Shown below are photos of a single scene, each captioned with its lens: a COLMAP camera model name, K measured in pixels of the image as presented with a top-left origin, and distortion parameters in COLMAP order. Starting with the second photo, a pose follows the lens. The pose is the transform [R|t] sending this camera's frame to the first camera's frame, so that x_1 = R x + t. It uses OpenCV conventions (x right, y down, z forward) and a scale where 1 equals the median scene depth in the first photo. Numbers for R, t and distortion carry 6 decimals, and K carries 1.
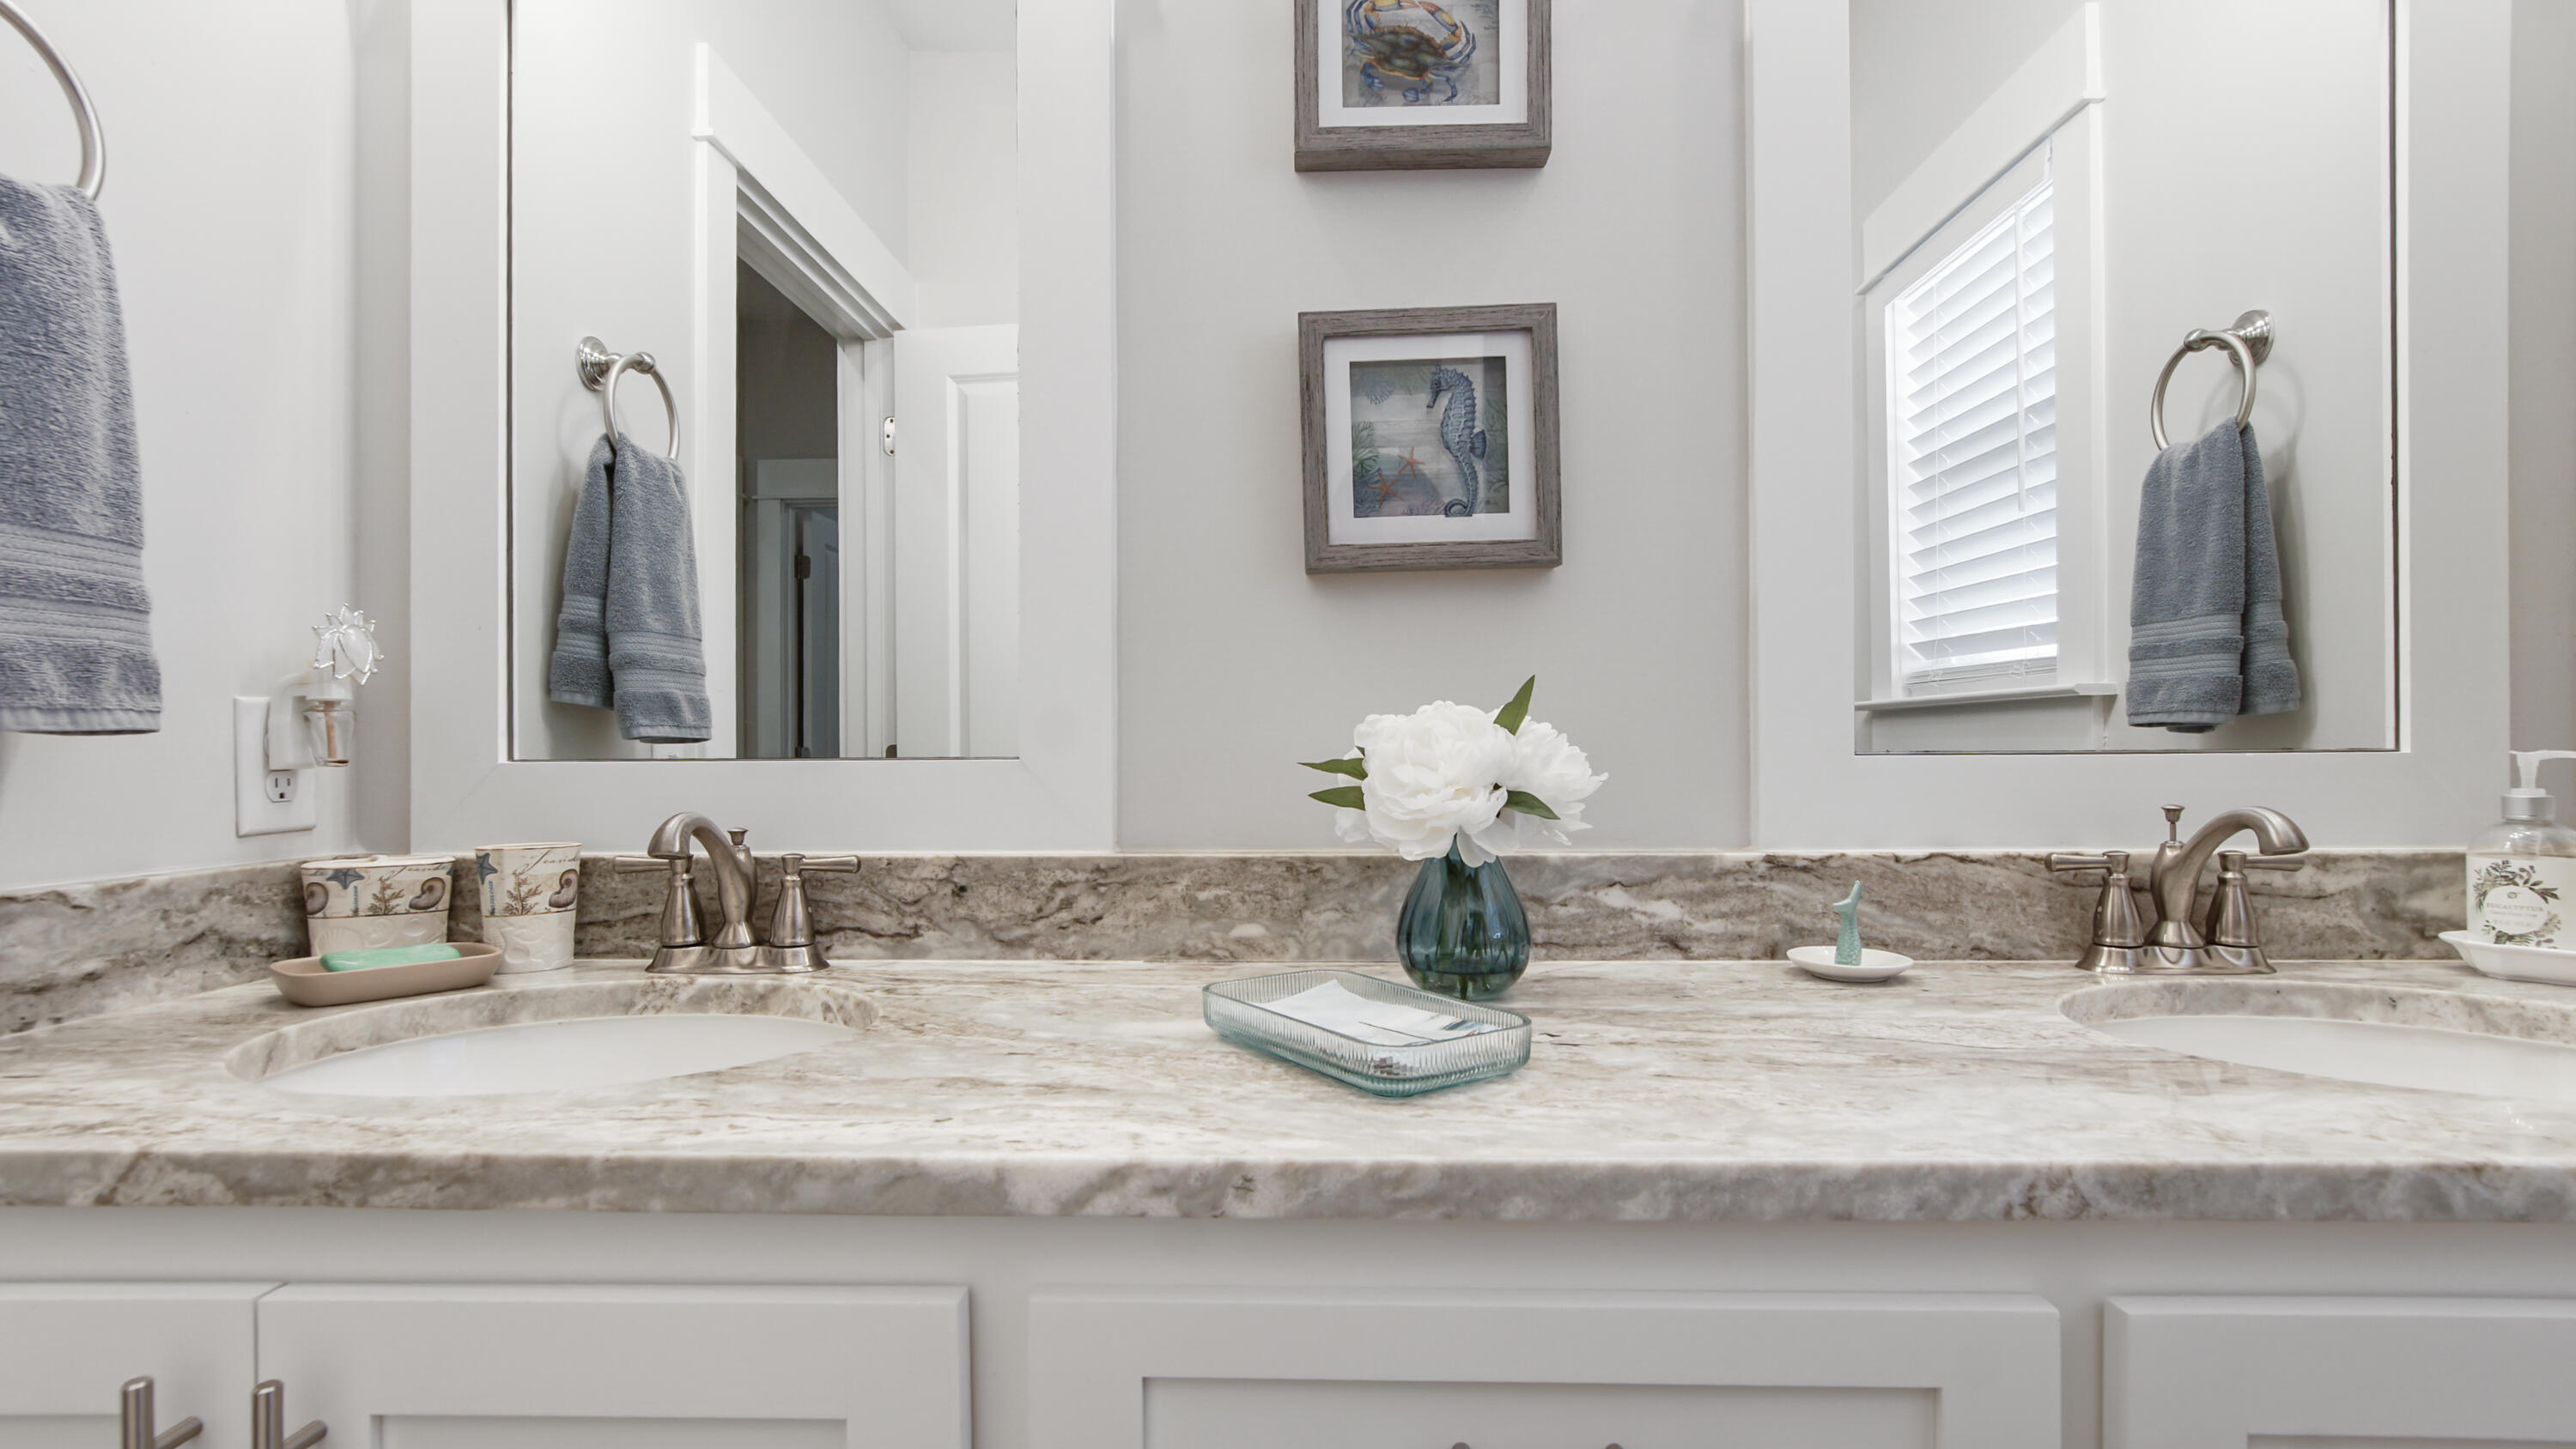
lens RADIAL K [[1204.8, 0, 1285.6], [0, 1204.8, 741.4], [0, 0, 1]] dist [-0.013641, 0.004233]
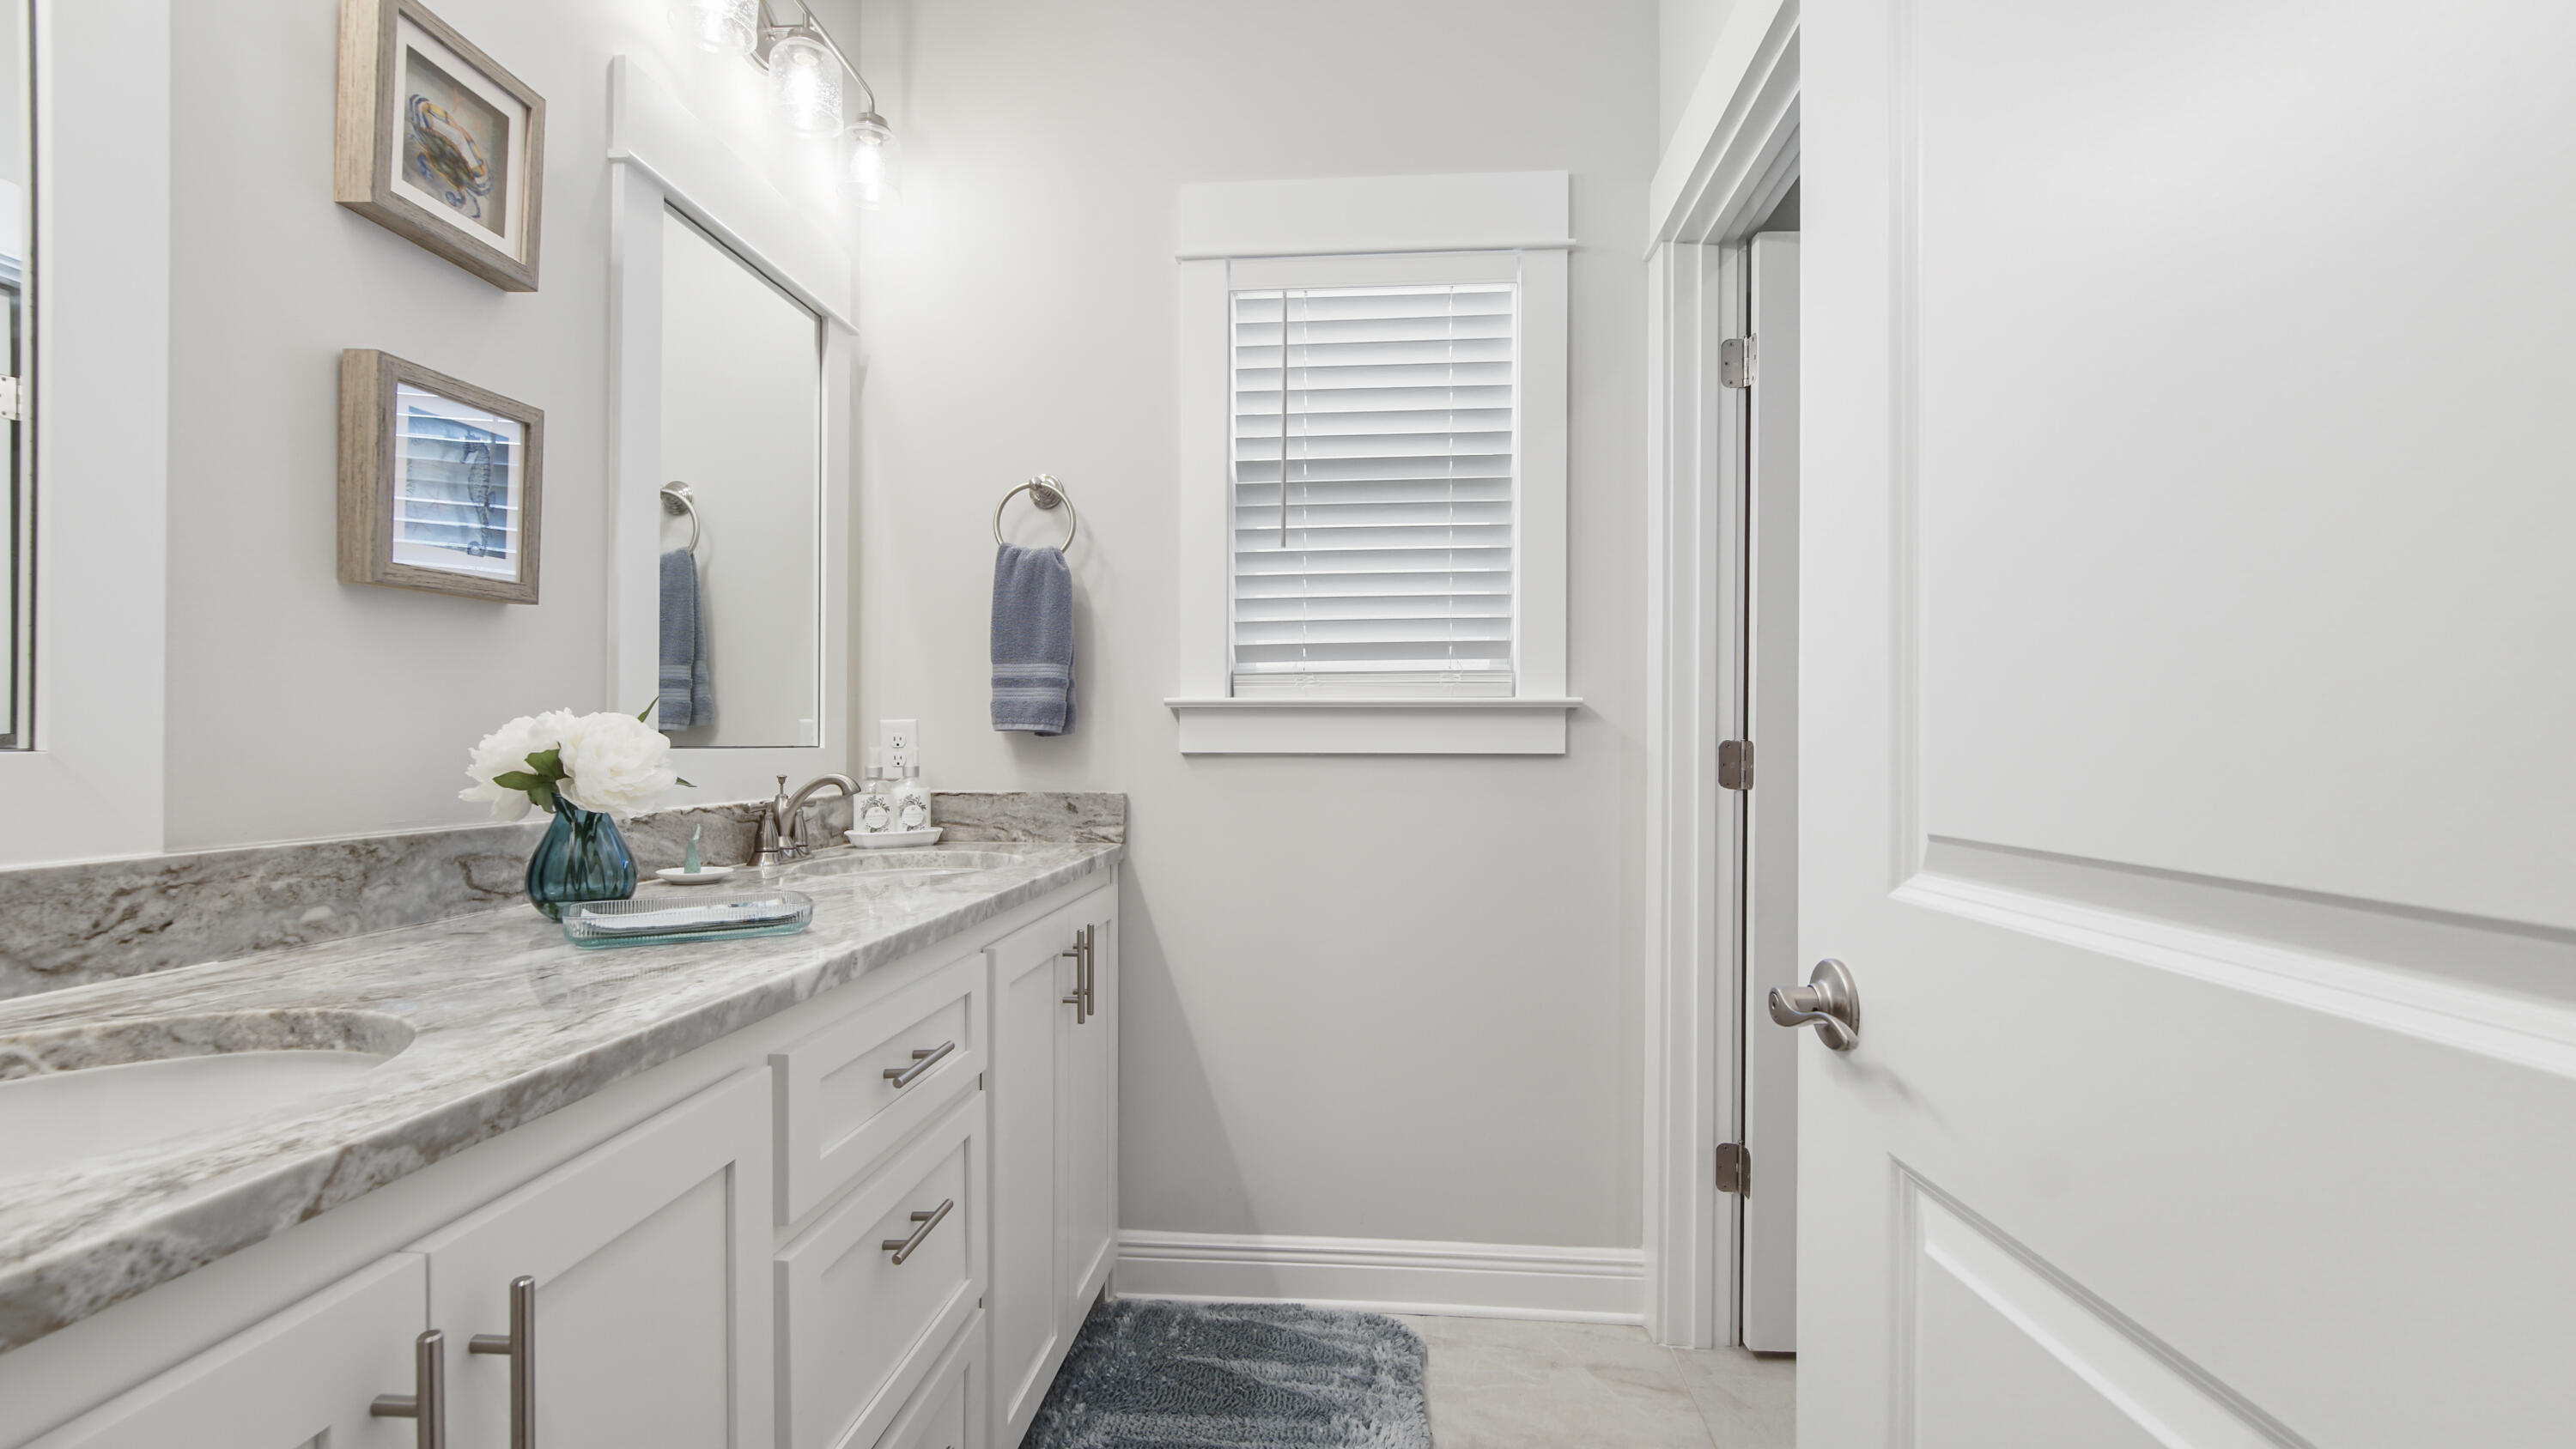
lens RADIAL K [[1204.8, 0, 1284.7], [0, 1204.8, 735.3], [0, 0, 1]] dist [-0.013641, 0.004233]
pose [[0.044536, 0.013400, 0.998918, -1.045399], [-0.005684, 0.999897, -0.013159, 0.010034], [-0.998992, -0.005092, 0.044607, 0.108855]]
